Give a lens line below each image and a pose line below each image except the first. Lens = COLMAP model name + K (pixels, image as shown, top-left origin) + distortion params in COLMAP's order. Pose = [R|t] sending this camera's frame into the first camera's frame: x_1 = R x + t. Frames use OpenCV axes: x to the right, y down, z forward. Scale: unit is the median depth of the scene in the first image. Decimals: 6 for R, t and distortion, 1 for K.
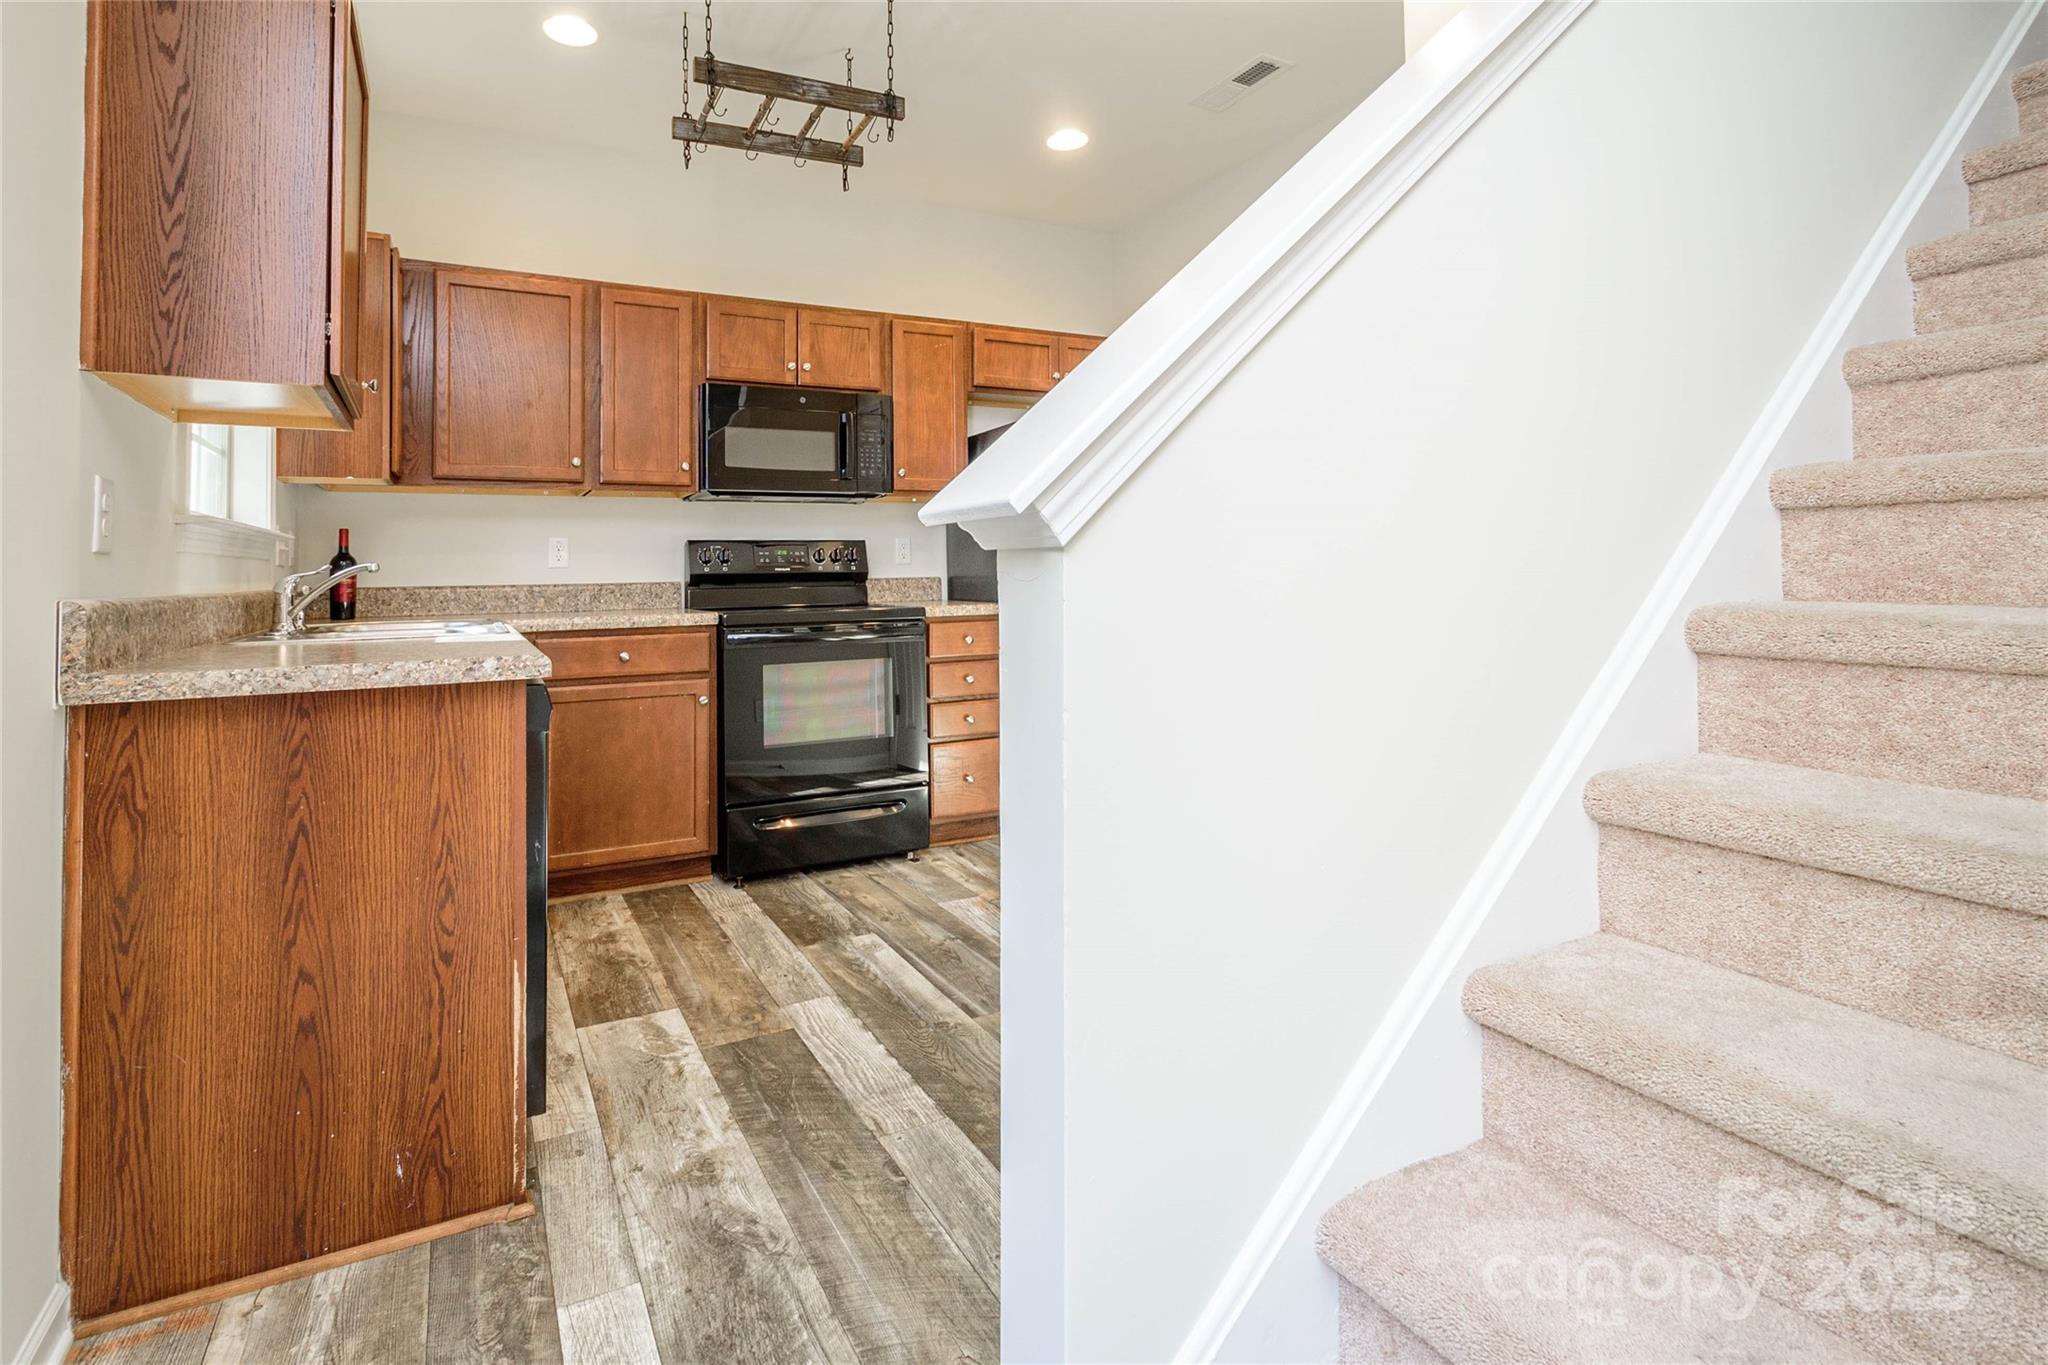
lens RADIAL K [[932.0, 0, 945.4], [0, 932.0, 518.9], [0, 0, 1]] dist [-0.002607, -0.000345]
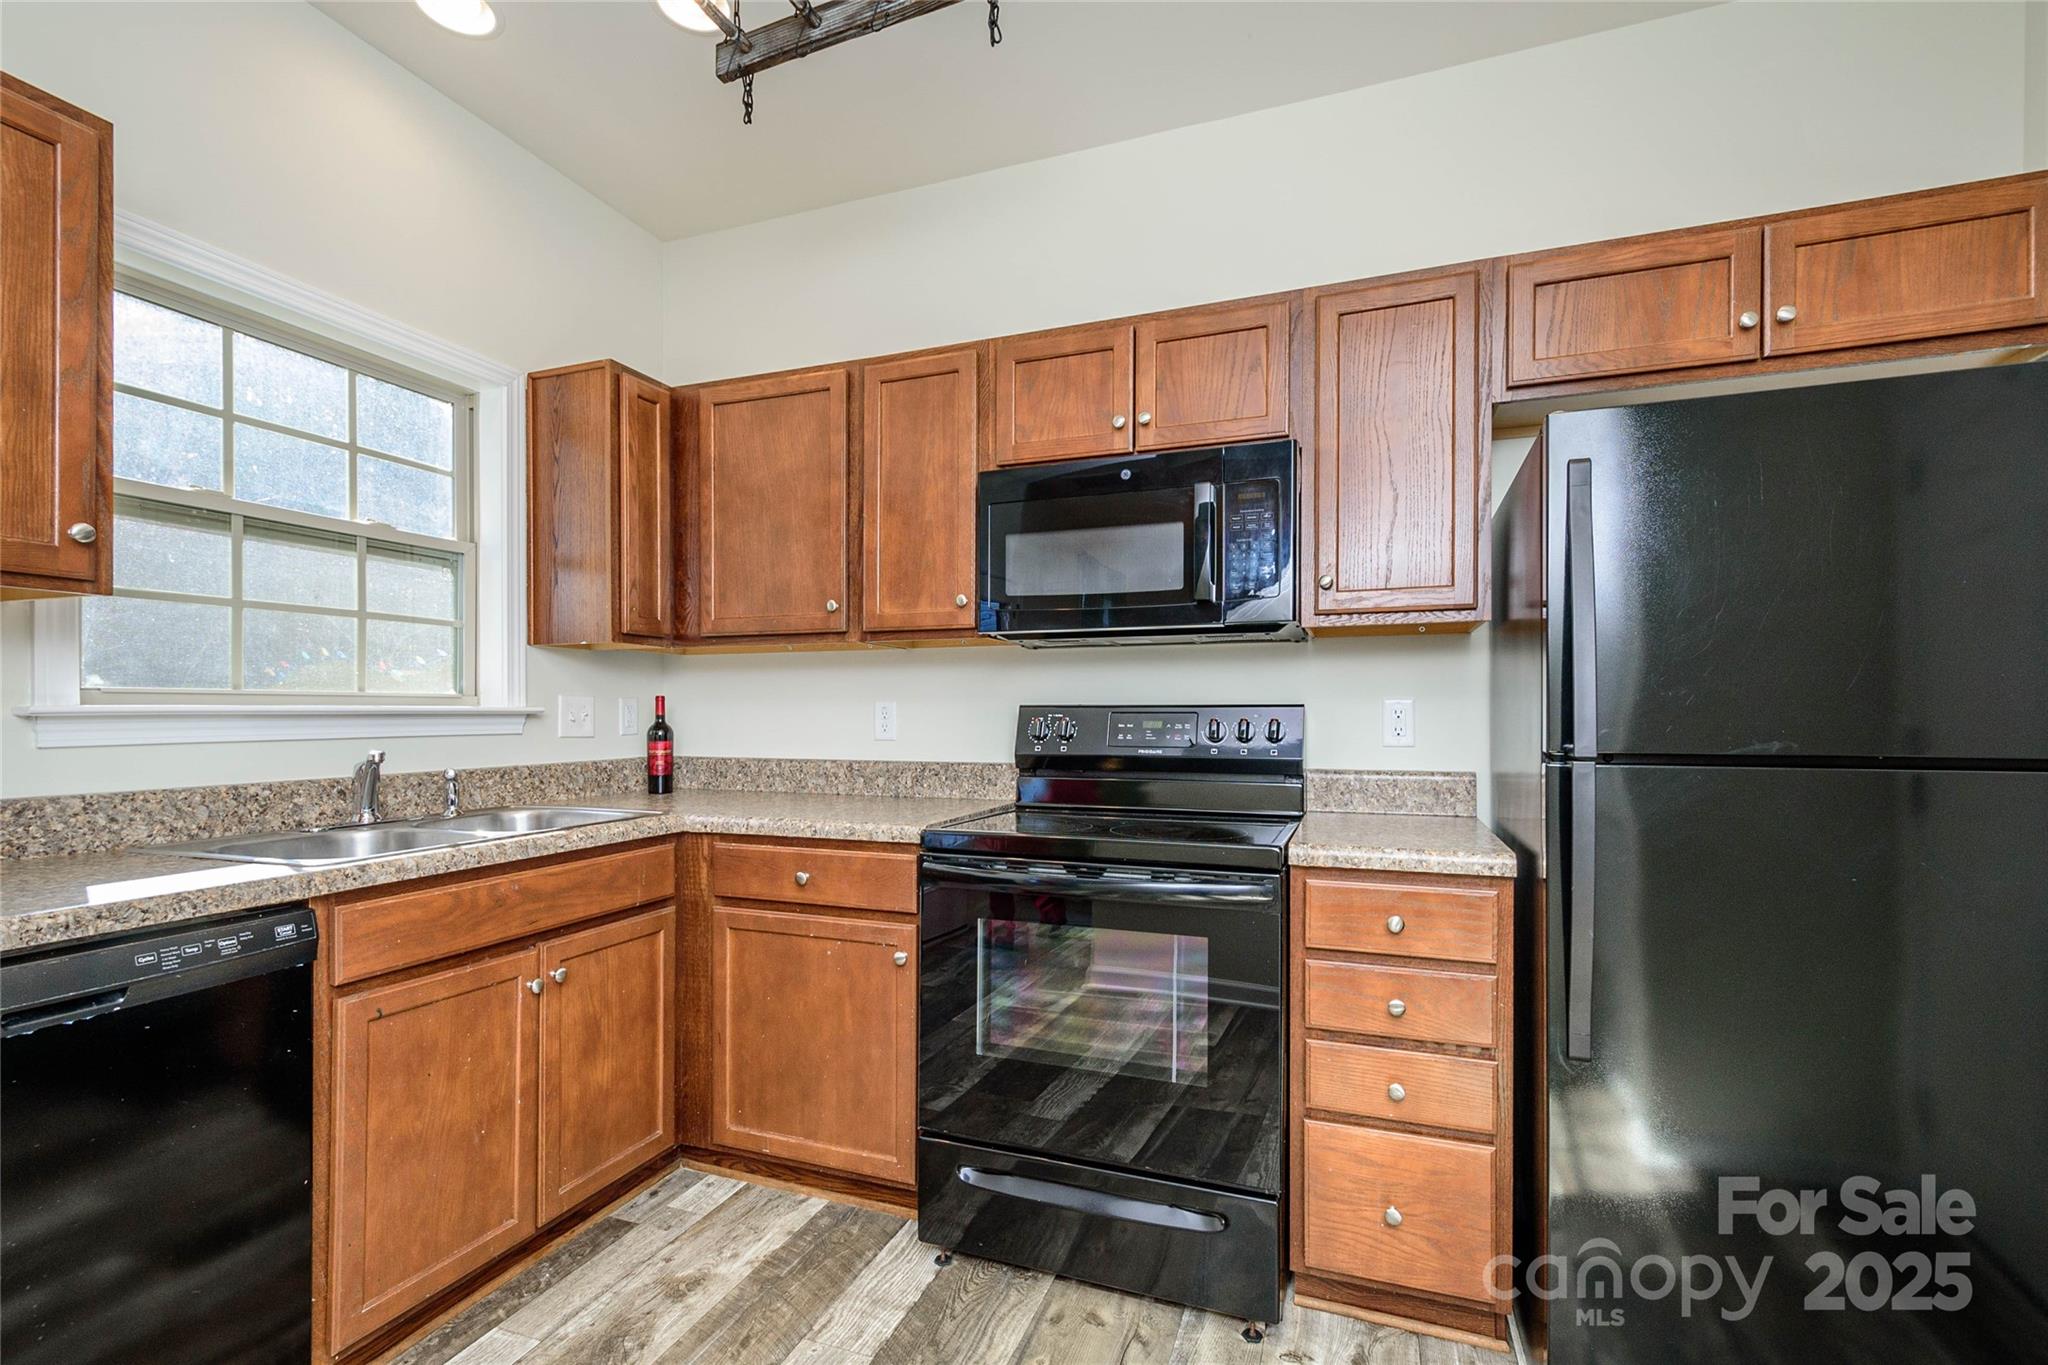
lens RADIAL K [[906.1, 0, 1056.2], [0, 906.1, 699.8], [0, 0, 1]] dist [0.004031, -0.000969]
pose [[0.686239, 0.007404, -0.727338, 0.271789], [0.029981, 0.998811, 0.038454, -0.007888], [0.726758, -0.048195, 0.685201, 0.635698]]
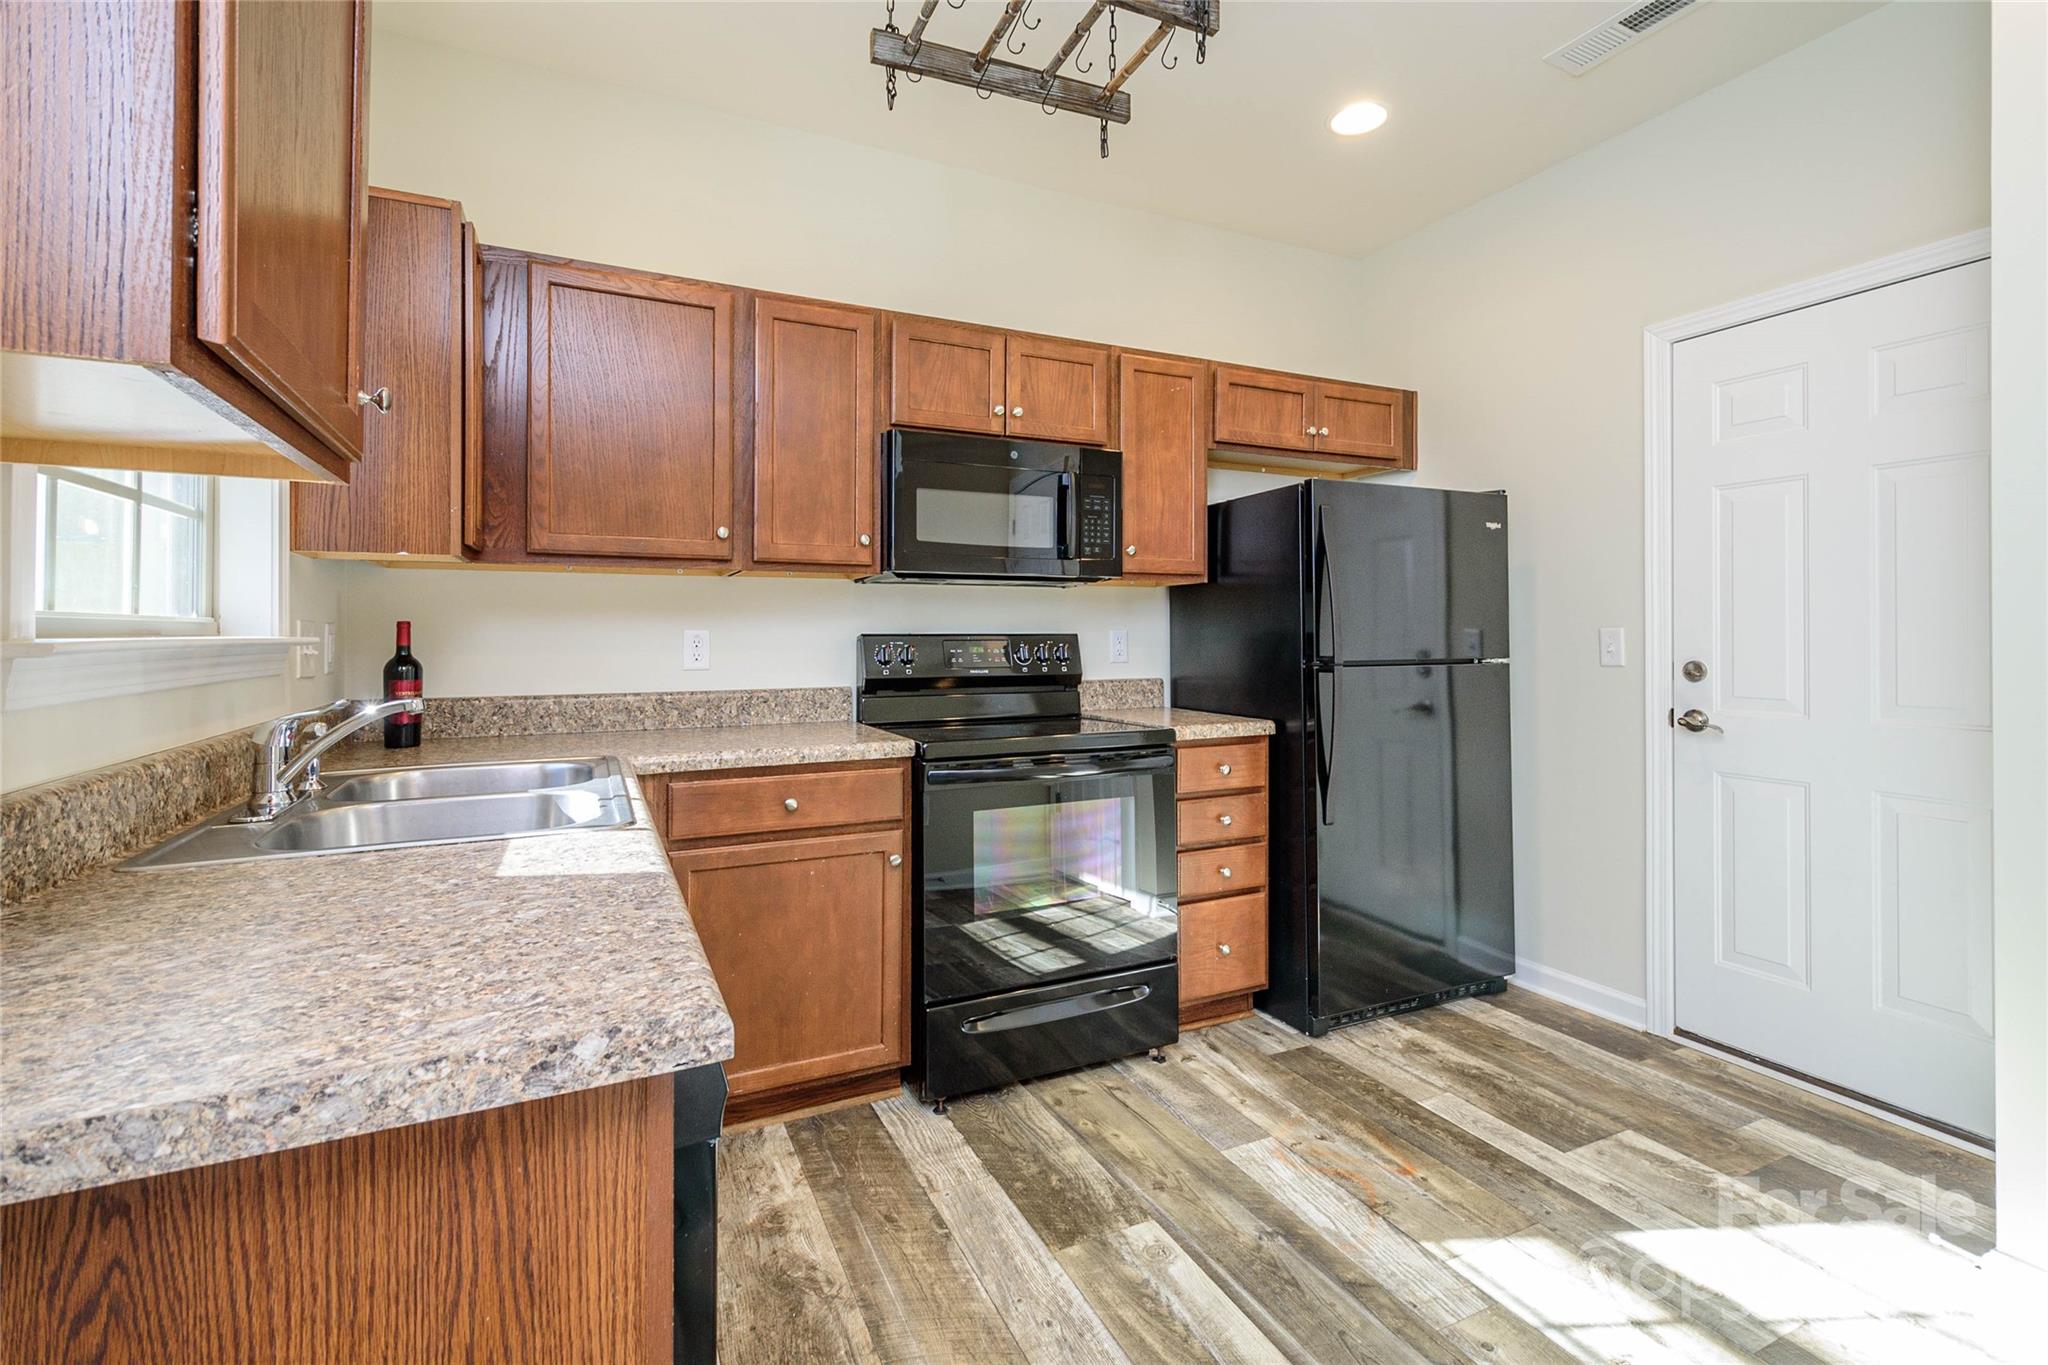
lens RADIAL K [[906.1, 0, 1048.0], [0, 906.1, 610.2], [0, 0, 1]] dist [0.004031, -0.000969]
pose [[0.999863, 0.015379, -0.006044, -0.134676], [-0.015189, 0.999427, 0.030238, -0.025776], [0.006505, -0.030142, 0.999524, 0.284059]]
